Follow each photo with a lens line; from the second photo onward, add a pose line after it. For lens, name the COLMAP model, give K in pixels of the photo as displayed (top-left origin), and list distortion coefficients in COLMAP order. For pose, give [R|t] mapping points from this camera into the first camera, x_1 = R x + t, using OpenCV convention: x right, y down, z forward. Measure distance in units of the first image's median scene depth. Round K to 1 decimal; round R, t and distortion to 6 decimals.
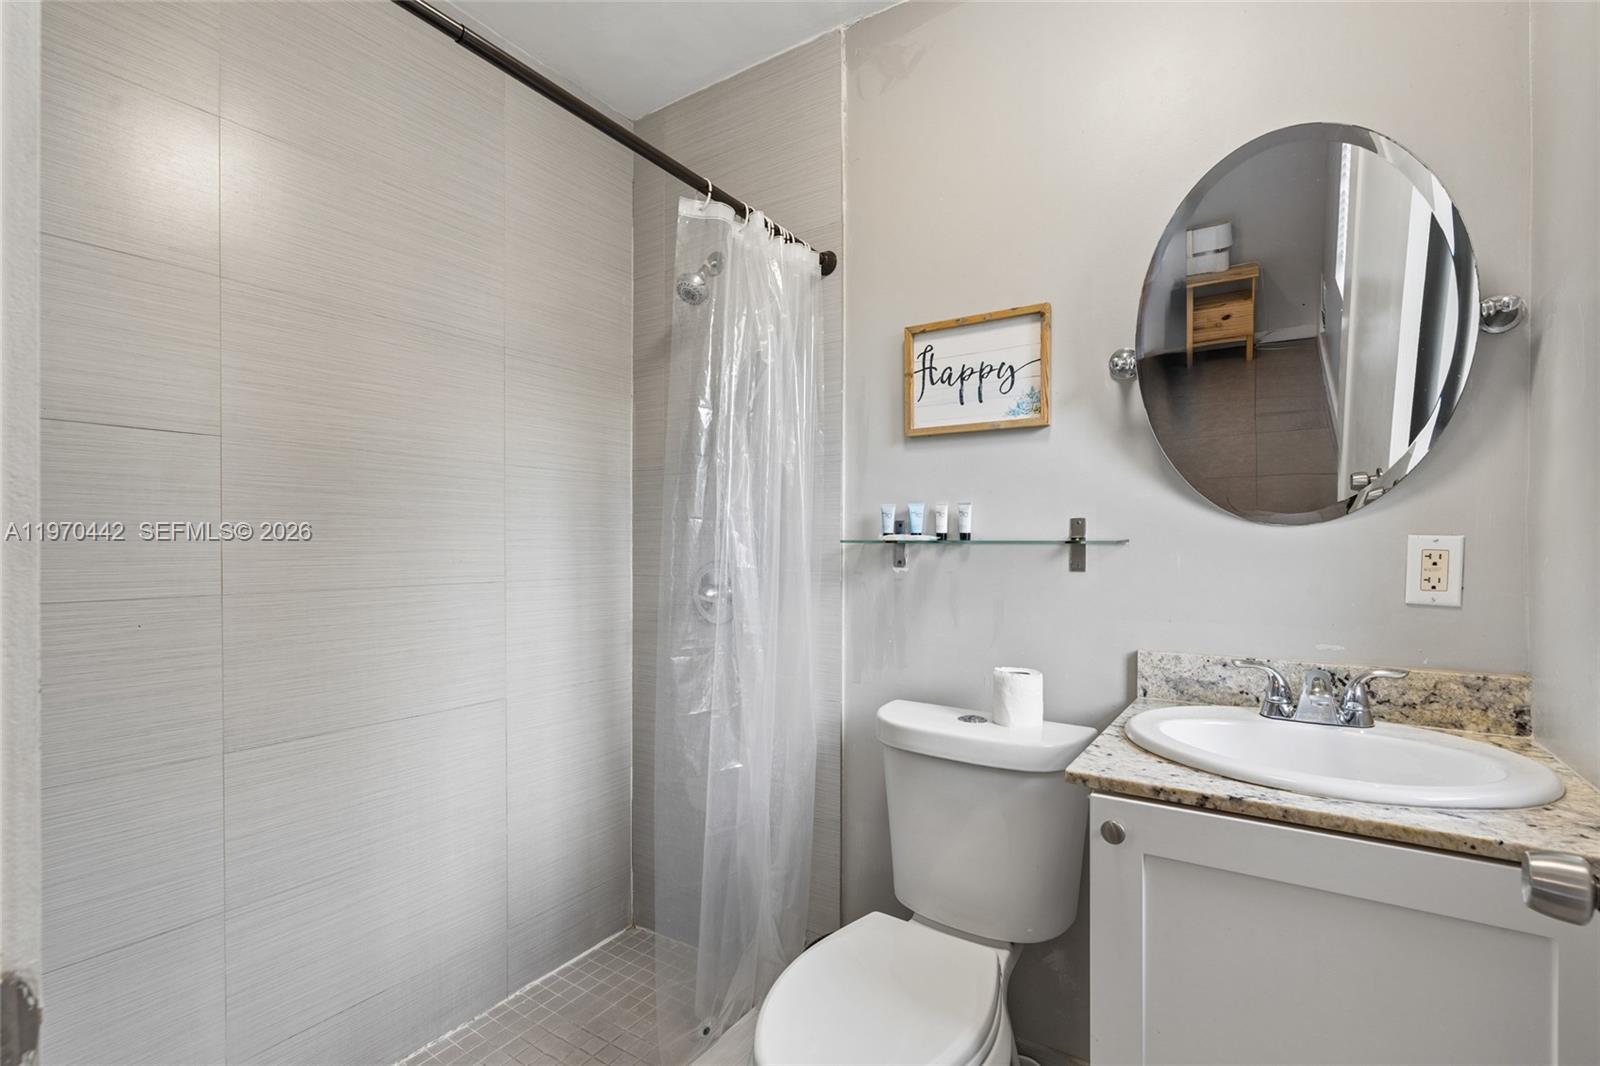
lens RADIAL K [[726.0, 0, 803.4], [0, 726.0, 532.1], [0, 0, 1]] dist [-0.004690, -0.000561]
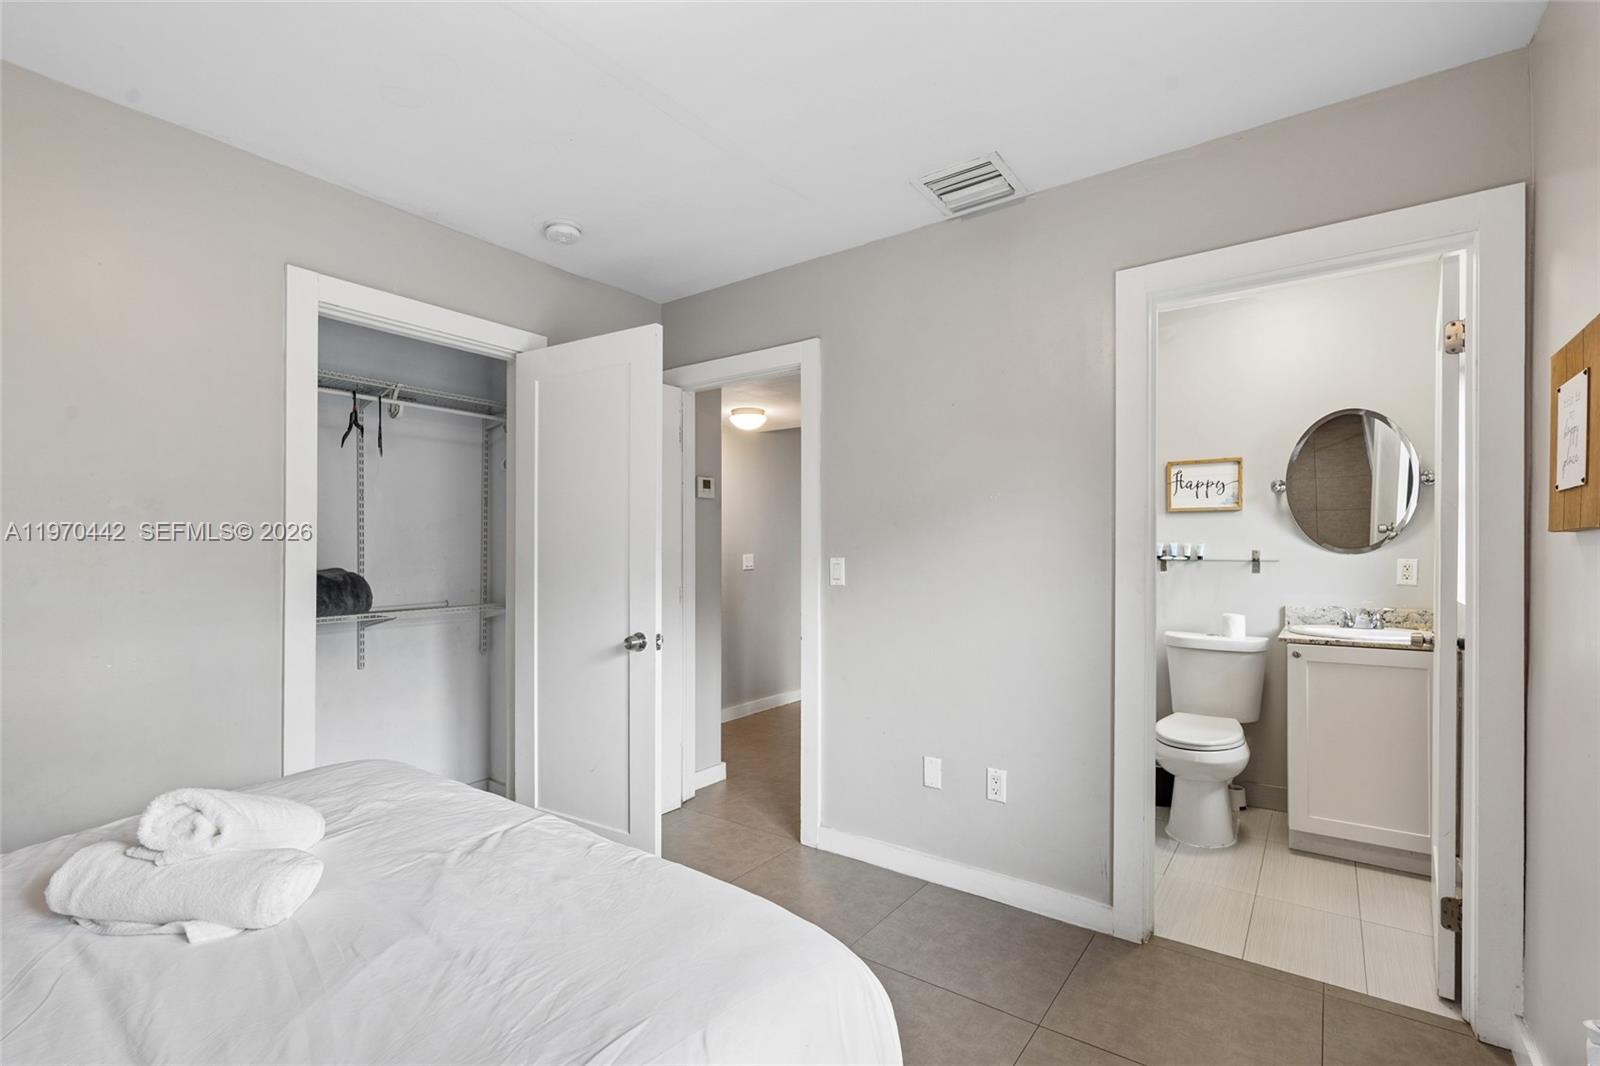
lens RADIAL K [[726.0, 0, 799.4], [0, 726.0, 539.9], [0, 0, 1]] dist [-0.004690, -0.000561]
pose [[0.999288, -0.001527, -0.037702, -0.984403], [0.001471, 0.999998, -0.001509, -0.050042], [0.037704, 0.001453, 0.999288, -1.359712]]
